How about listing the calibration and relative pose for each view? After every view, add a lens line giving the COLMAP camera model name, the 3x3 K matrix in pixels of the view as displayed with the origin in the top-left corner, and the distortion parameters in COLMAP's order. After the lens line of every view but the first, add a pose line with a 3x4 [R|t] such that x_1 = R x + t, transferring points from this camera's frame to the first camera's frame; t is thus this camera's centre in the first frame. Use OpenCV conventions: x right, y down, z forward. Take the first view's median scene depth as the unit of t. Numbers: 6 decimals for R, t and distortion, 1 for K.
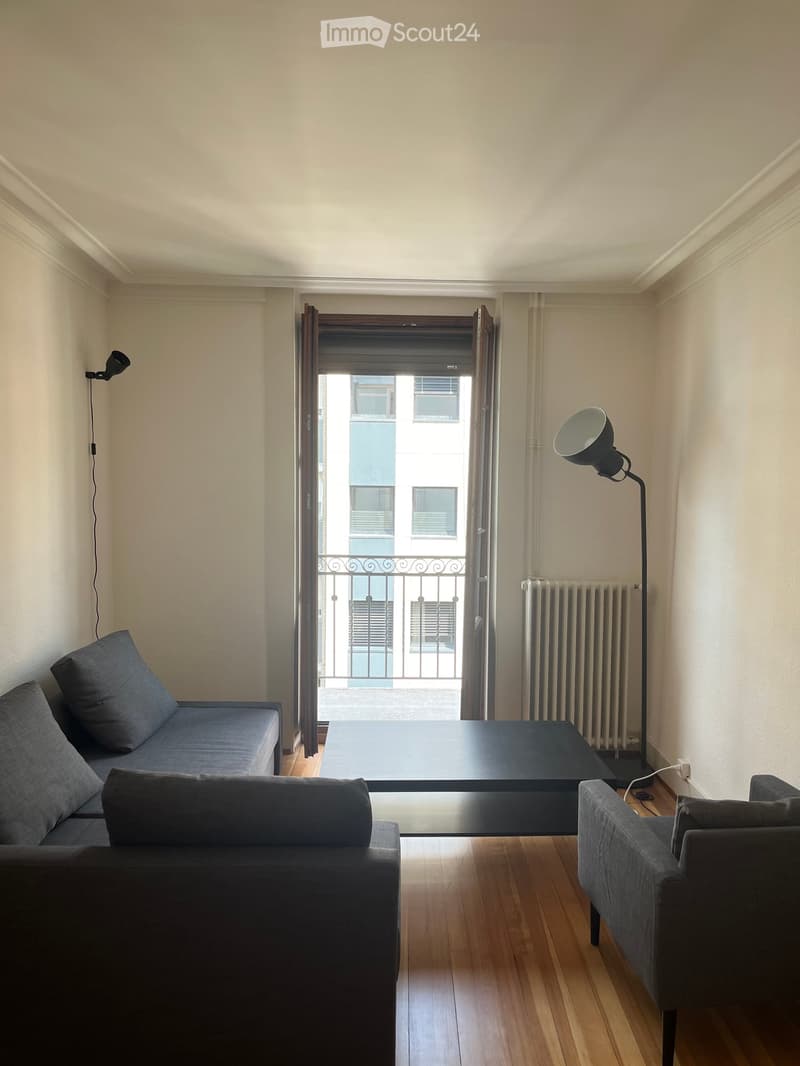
lens RADIAL K [[806.2, 0, 401.6], [0, 806.2, 537.9], [0, 0, 1]] dist [0.039041, -0.040226]
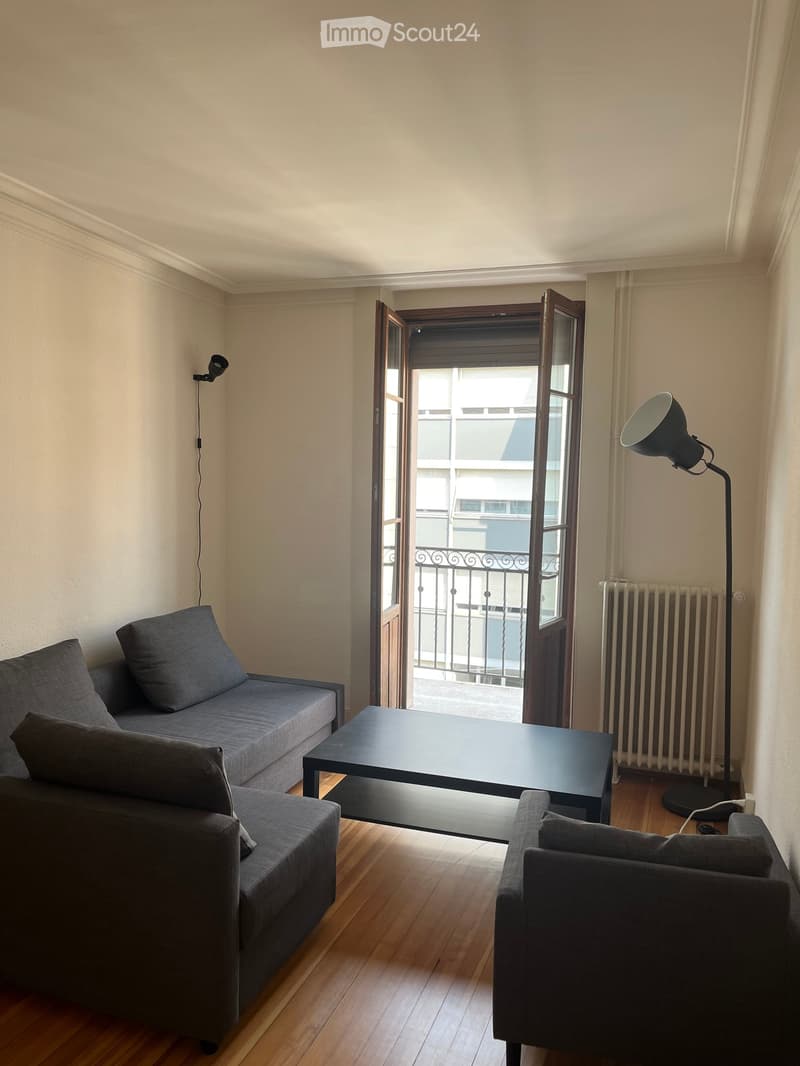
lens RADIAL K [[806.2, 0, 392.1], [0, 806.2, 531.9], [0, 0, 1]] dist [0.039041, -0.040226]
pose [[0.936726, 0.030235, -0.348754, 0.266304], [-0.032798, 0.999461, -0.001445, 0.005816], [0.348522, 0.012792, 0.937213, 0.044222]]
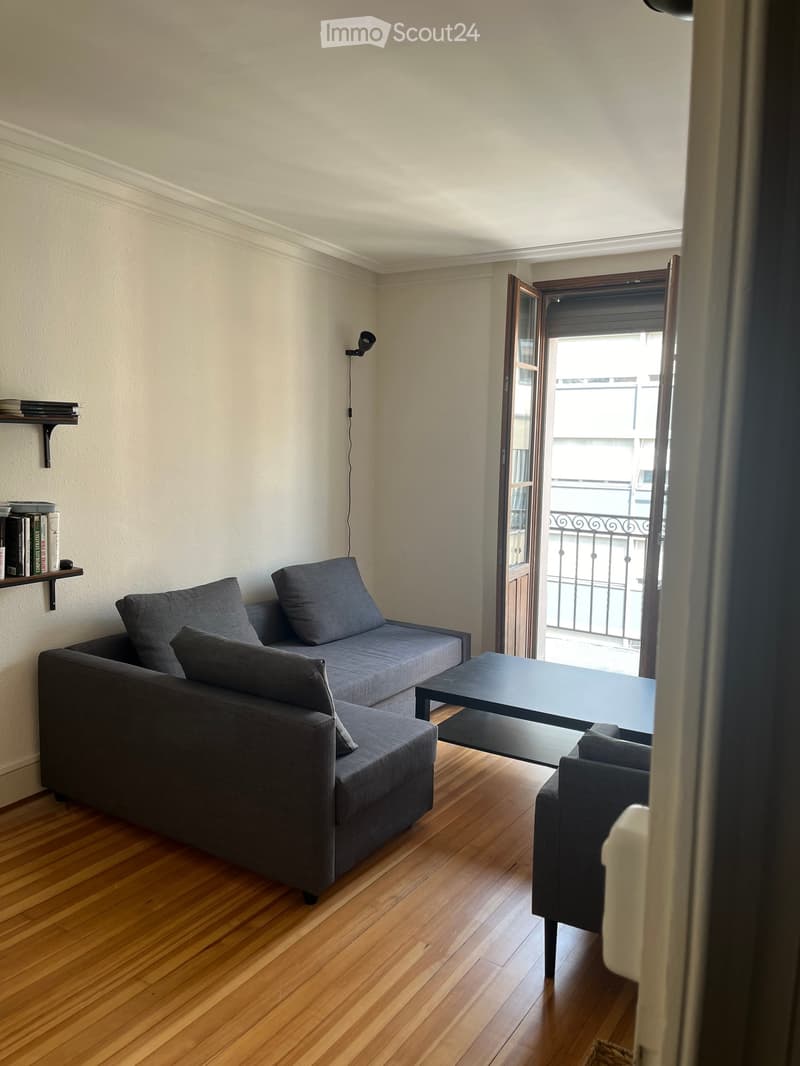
lens RADIAL K [[806.2, 0, 394.9], [0, 806.2, 537.7], [0, 0, 1]] dist [0.039041, -0.040226]
pose [[0.830693, 0.067939, -0.552570, 0.379468], [-0.048725, 0.997590, 0.049404, 0.018164], [0.554595, -0.014115, 0.832001, 0.000226]]
